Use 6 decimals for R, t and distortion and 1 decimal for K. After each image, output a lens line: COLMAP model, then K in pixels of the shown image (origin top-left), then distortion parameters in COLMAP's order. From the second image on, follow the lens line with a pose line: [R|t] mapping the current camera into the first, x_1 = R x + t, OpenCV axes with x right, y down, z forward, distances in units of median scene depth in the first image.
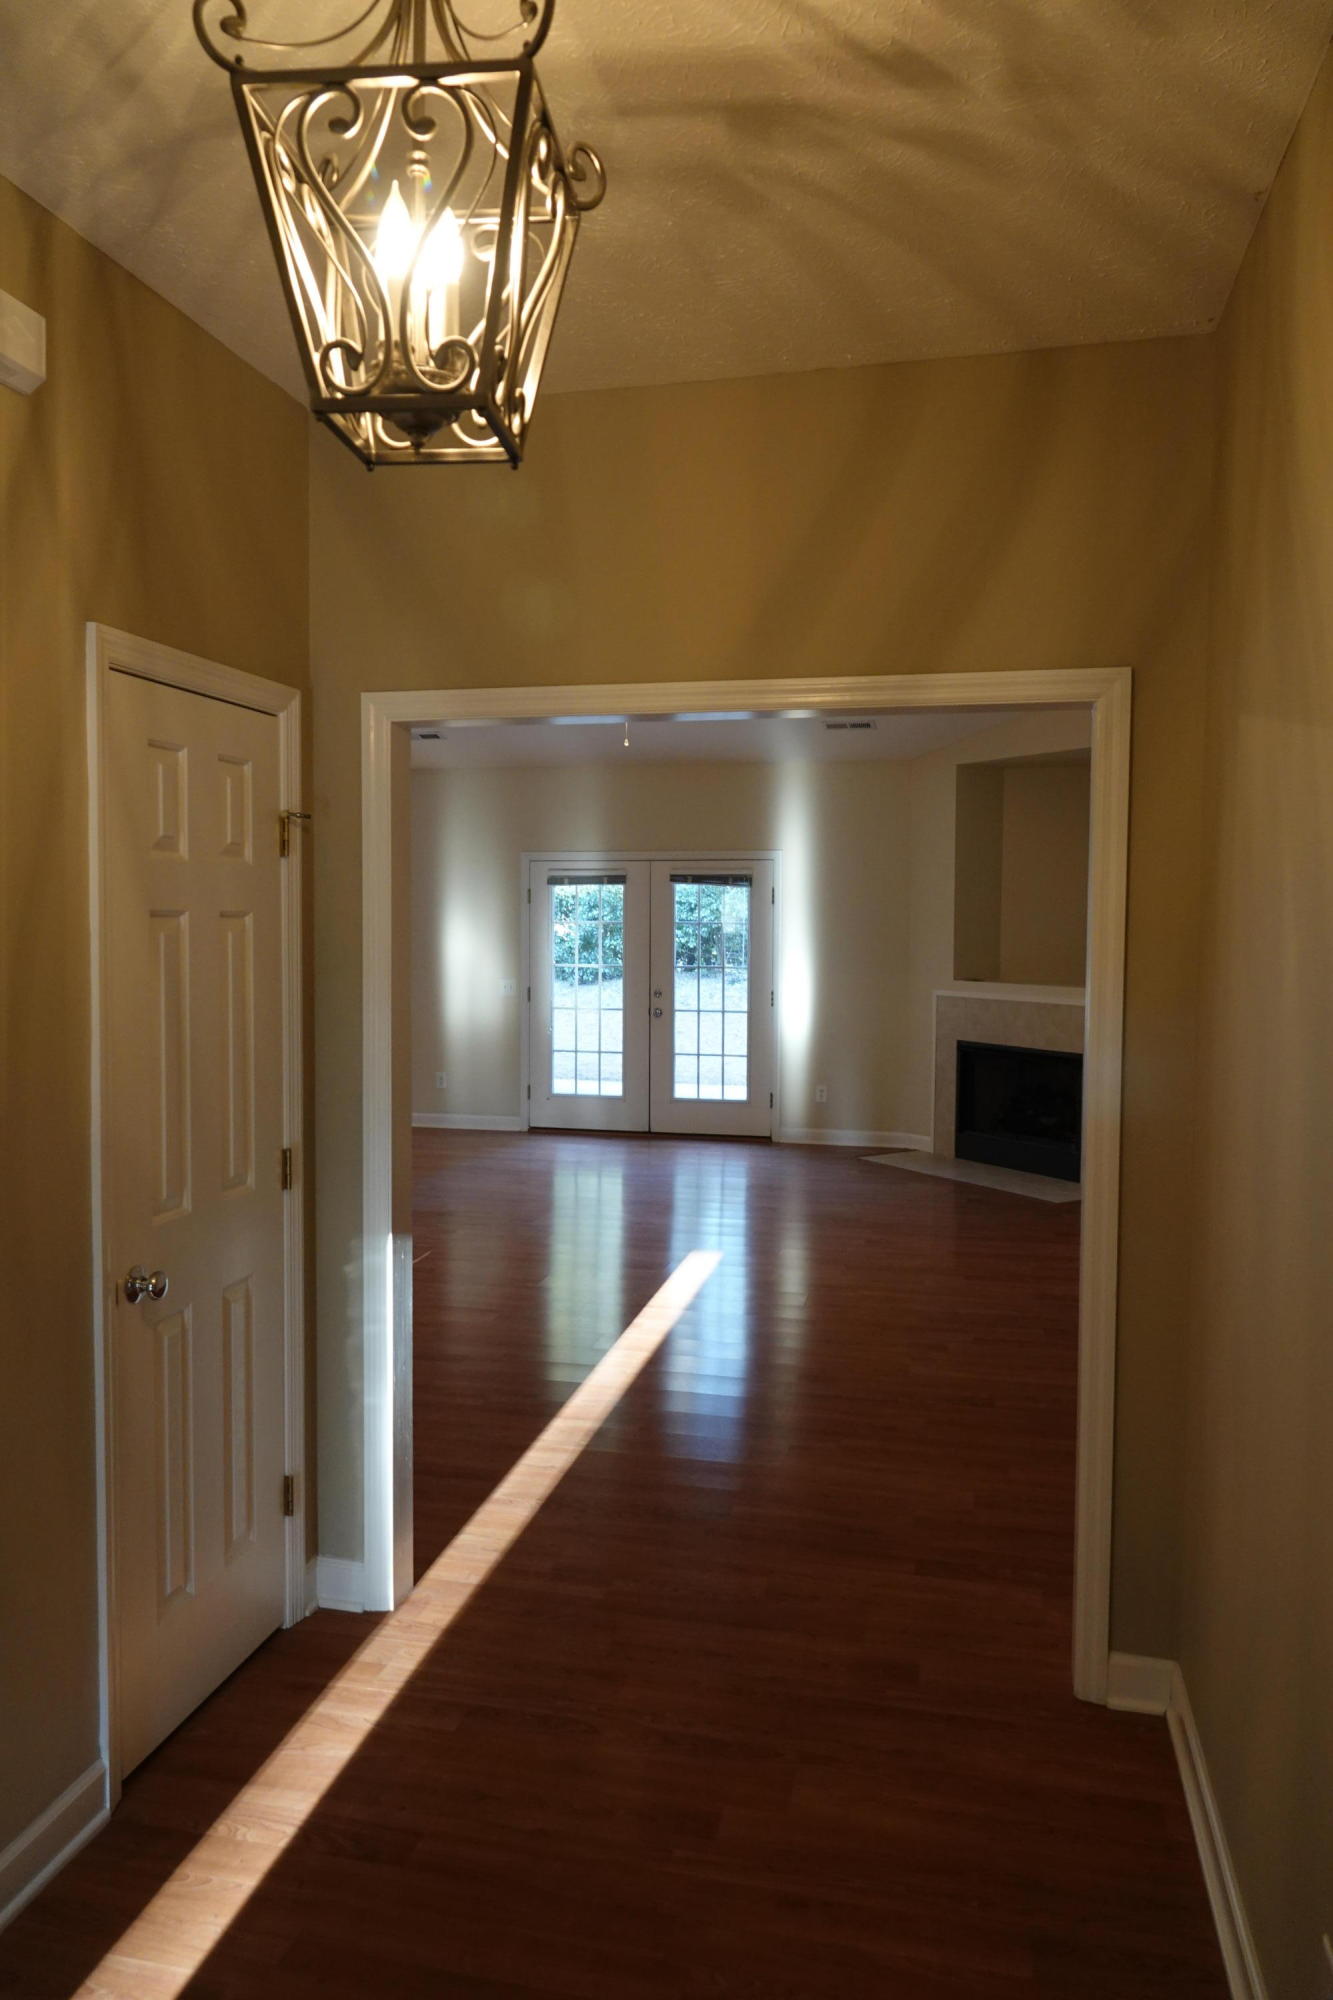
lens RADIAL K [[1396.8, 0, 666.5], [0, 1396.8, 1000.0], [0, 0, 1]] dist [0.002098, -0.000024]
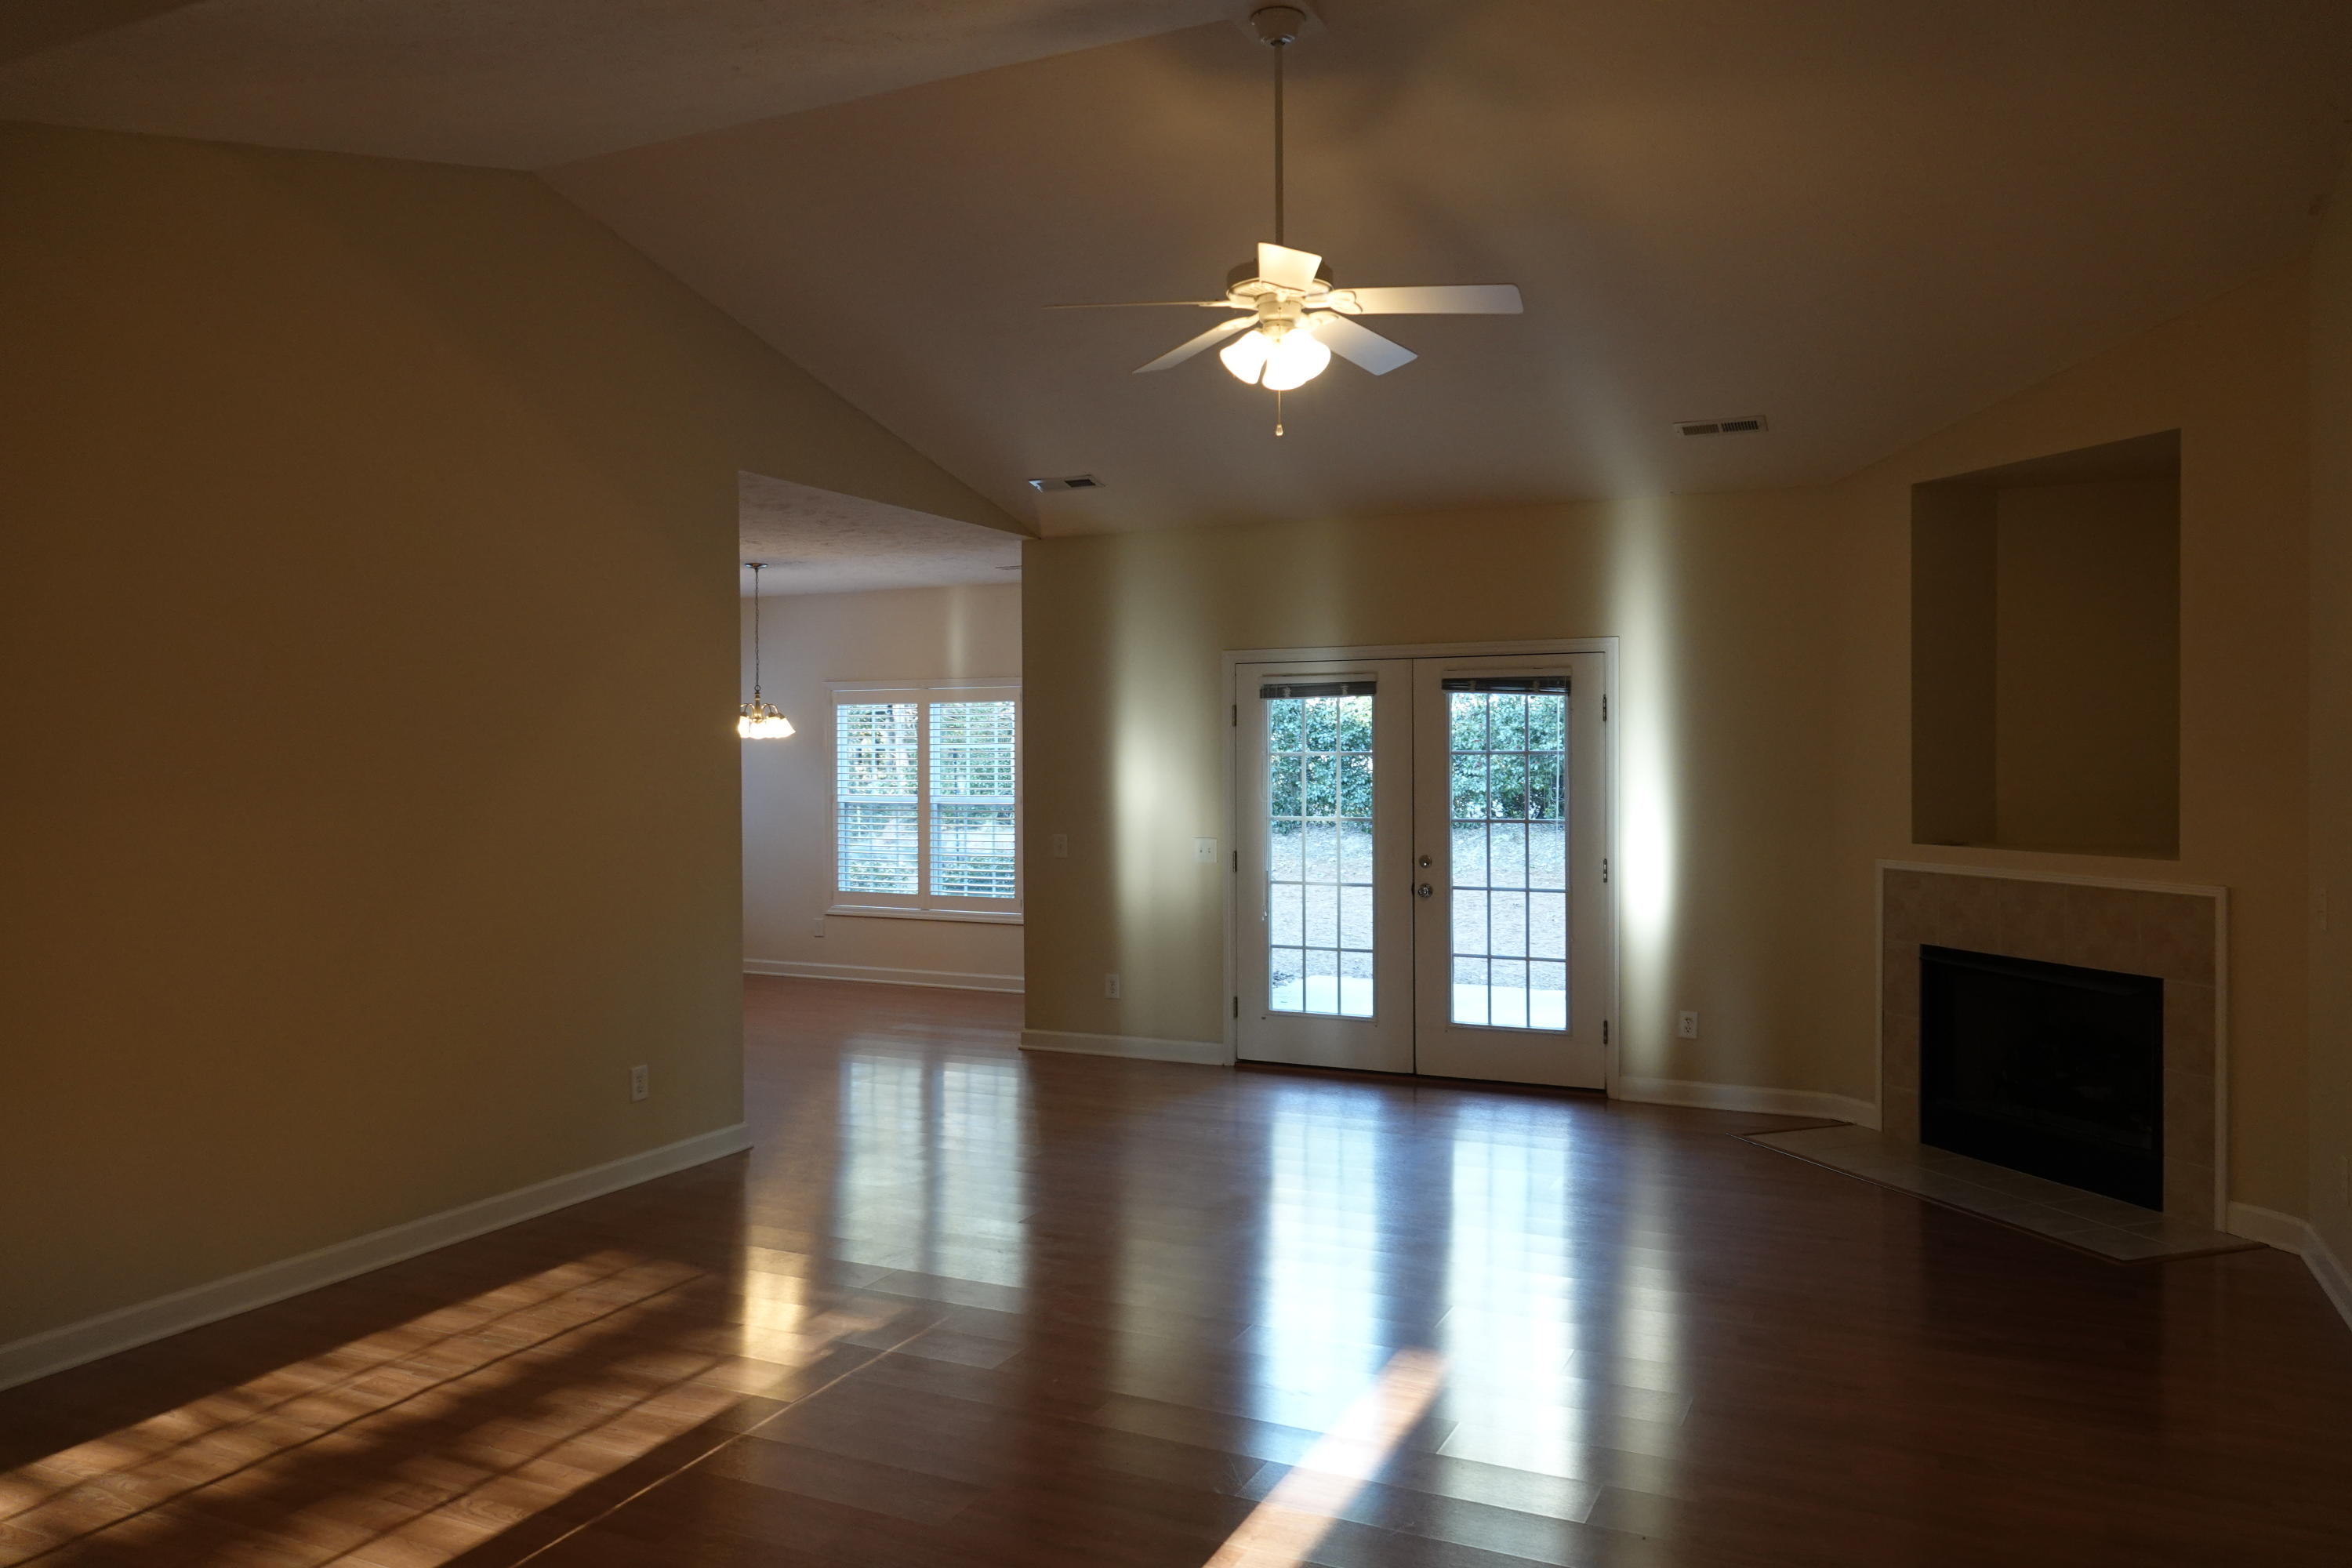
lens RADIAL K [[1642.6, 0, 1176.0], [0, 1642.6, 784.0], [0, 0, 1]] dist [0.002098, -0.000024]
pose [[0.976053, -0.008062, -0.217385, 0.047172], [0.000523, 0.999397, -0.034719, -0.014191], [0.217534, 0.033774, 0.975468, 0.227350]]
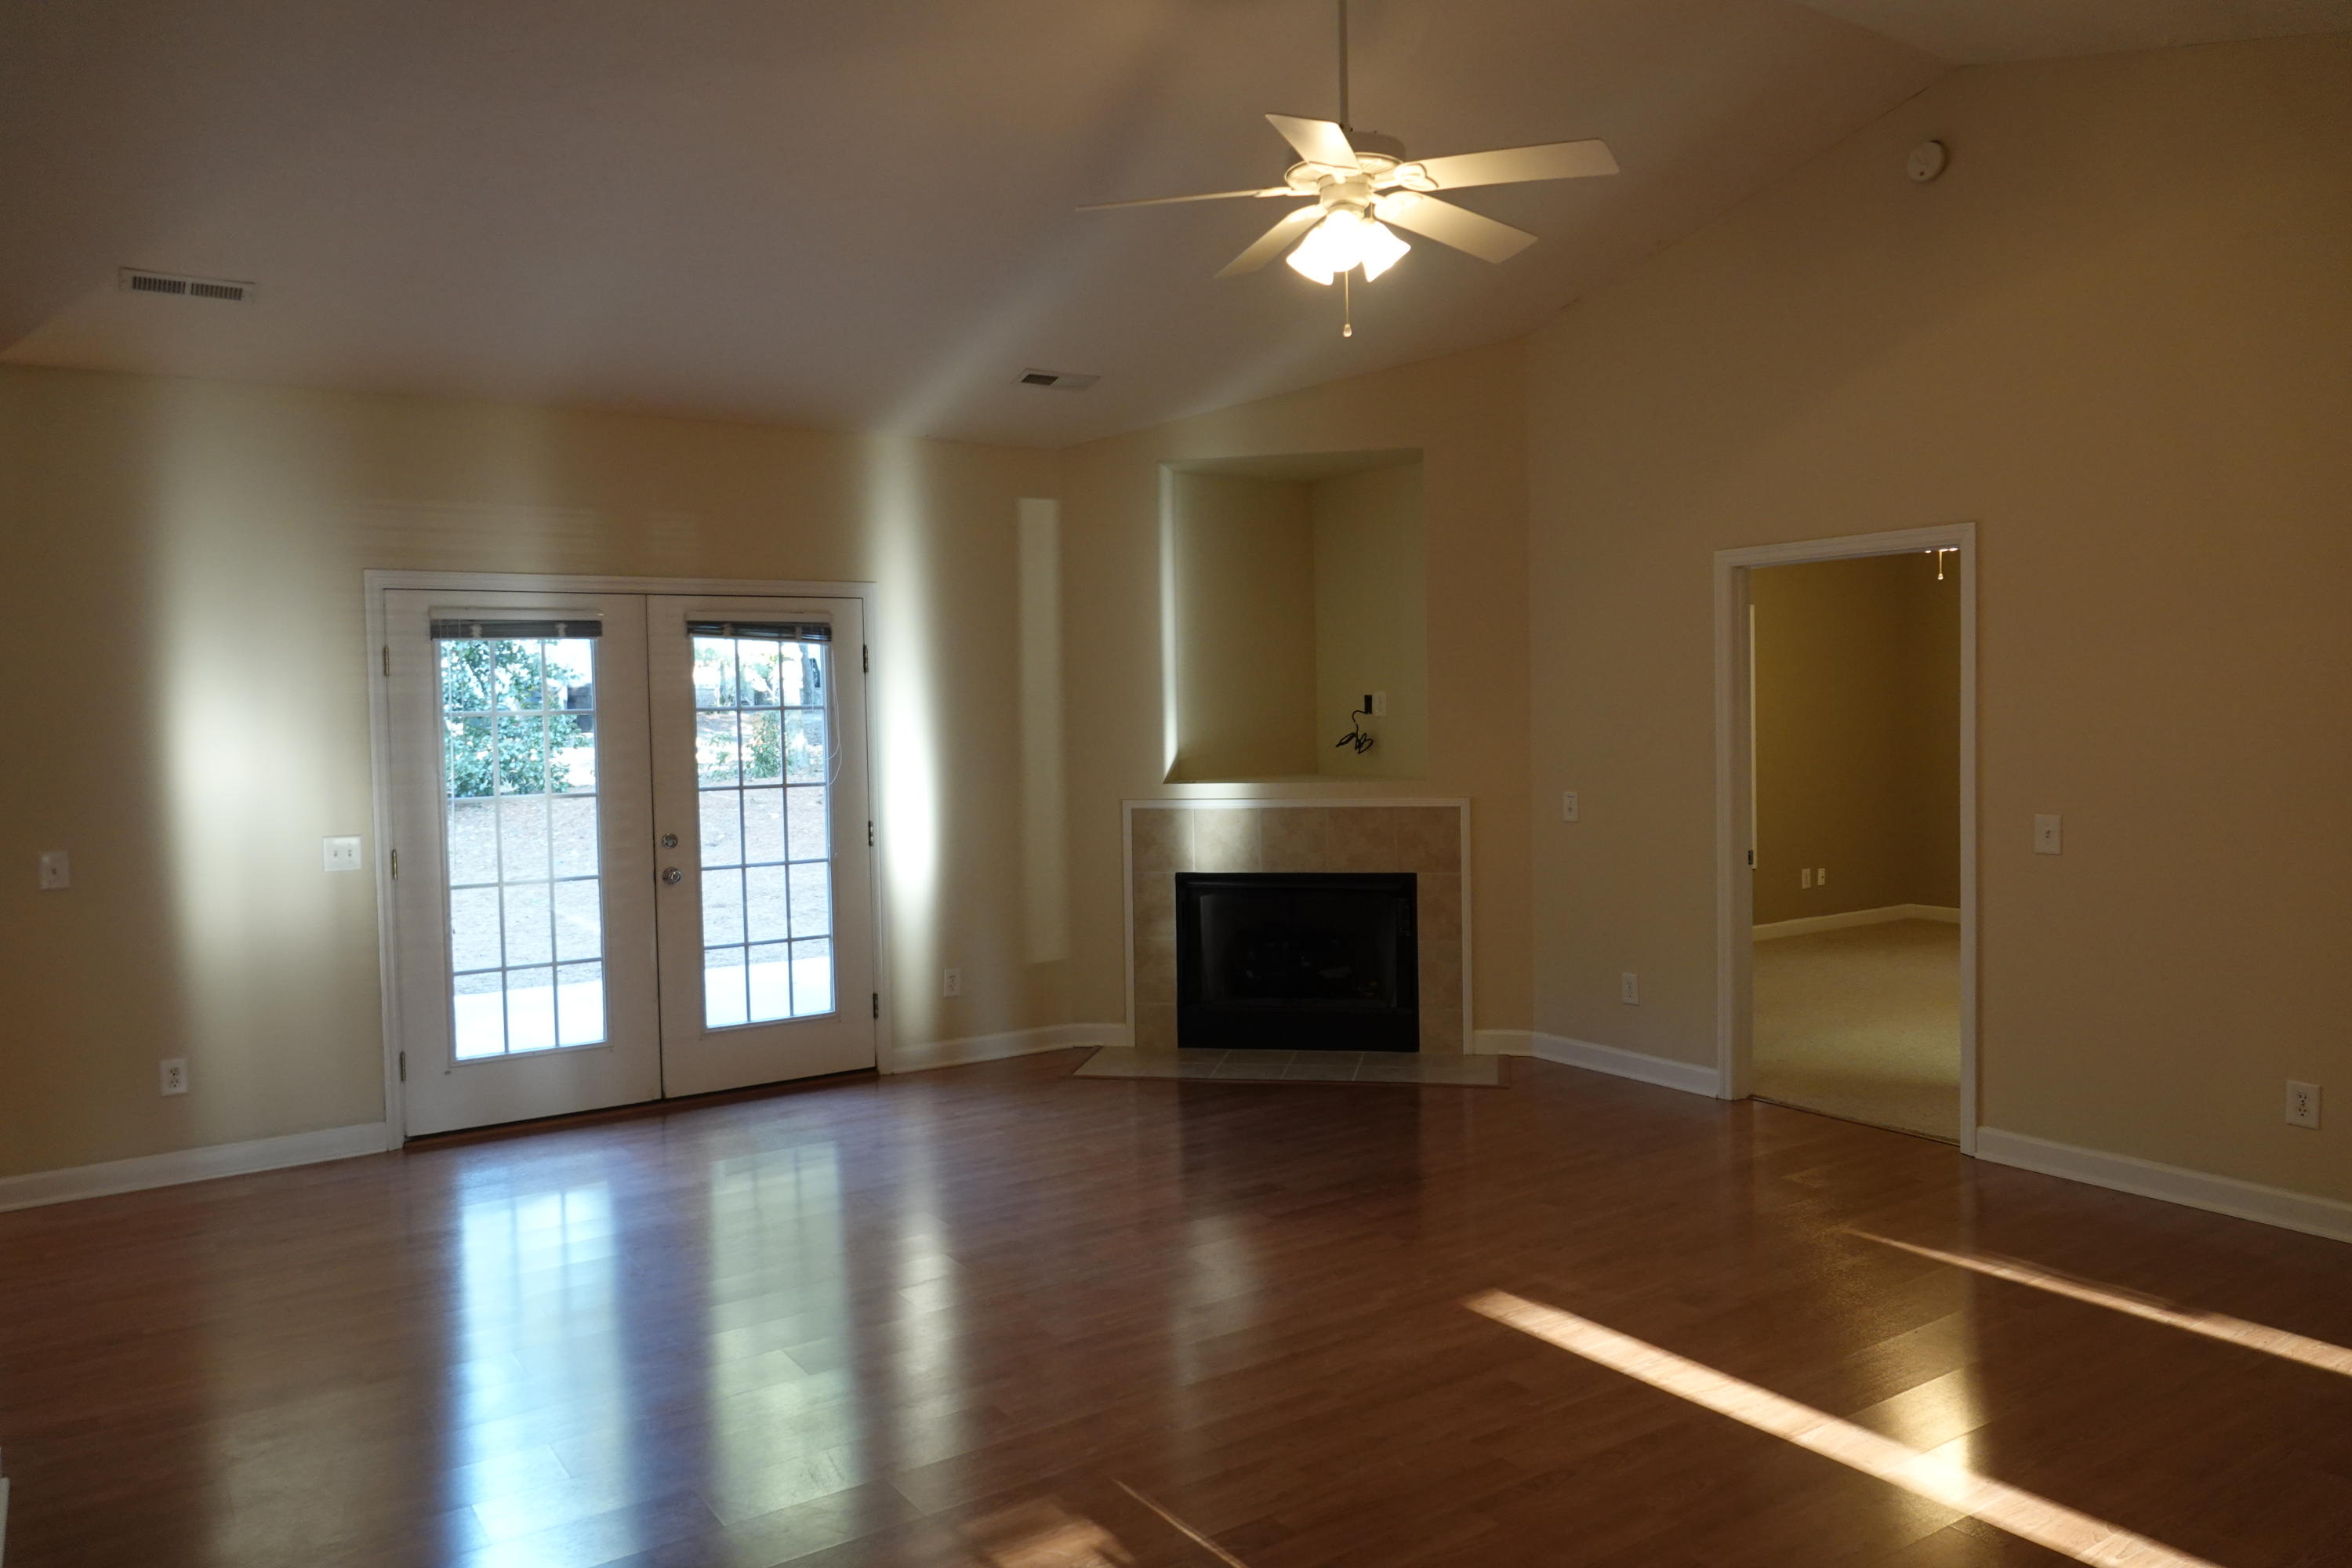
lens RADIAL K [[1669.5, 0, 1176.0], [0, 1669.5, 784.0], [0, 0, 1]] dist [0.001302, 0.000924]
pose [[0.676324, -0.057817, 0.734331, -0.346469], [0.061932, 0.997848, 0.021525, -0.028345], [-0.733996, 0.030921, 0.678450, 0.419772]]
